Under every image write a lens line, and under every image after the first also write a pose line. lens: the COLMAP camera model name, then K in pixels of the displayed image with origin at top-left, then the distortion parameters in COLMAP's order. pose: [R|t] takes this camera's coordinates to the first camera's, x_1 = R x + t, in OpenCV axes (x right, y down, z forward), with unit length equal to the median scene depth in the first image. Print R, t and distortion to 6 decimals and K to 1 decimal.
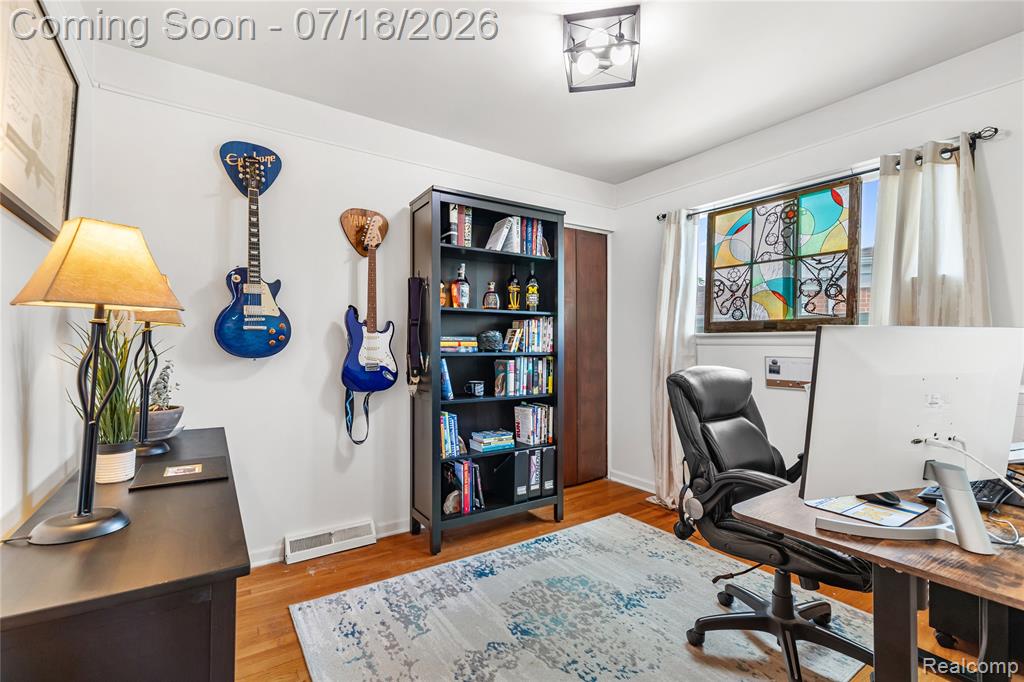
lens RADIAL K [[461.9, 0, 514.4], [0, 461.9, 342.9], [0, 0, 1]] dist [-0.002224, -0.000847]
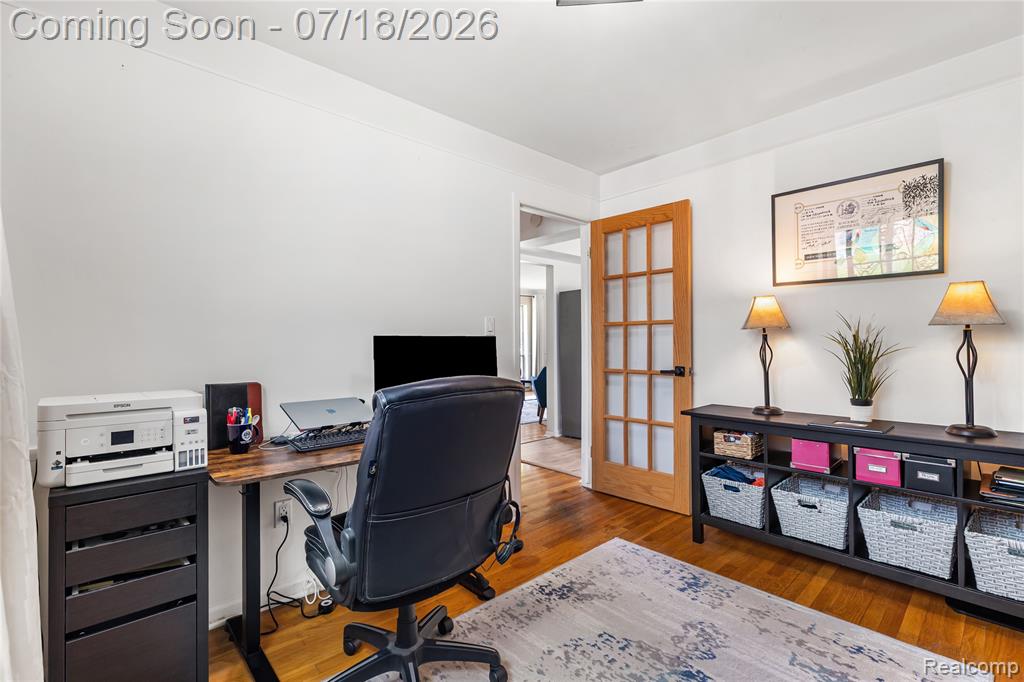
lens RADIAL K [[461.9, 0, 512.2], [0, 461.9, 343.1], [0, 0, 1]] dist [-0.002224, -0.000847]
pose [[-0.989656, 0.001670, -0.143453, 0.519012], [0.003040, 0.999952, -0.009329, 0.011185], [0.143431, -0.009669, -0.989613, 1.981725]]
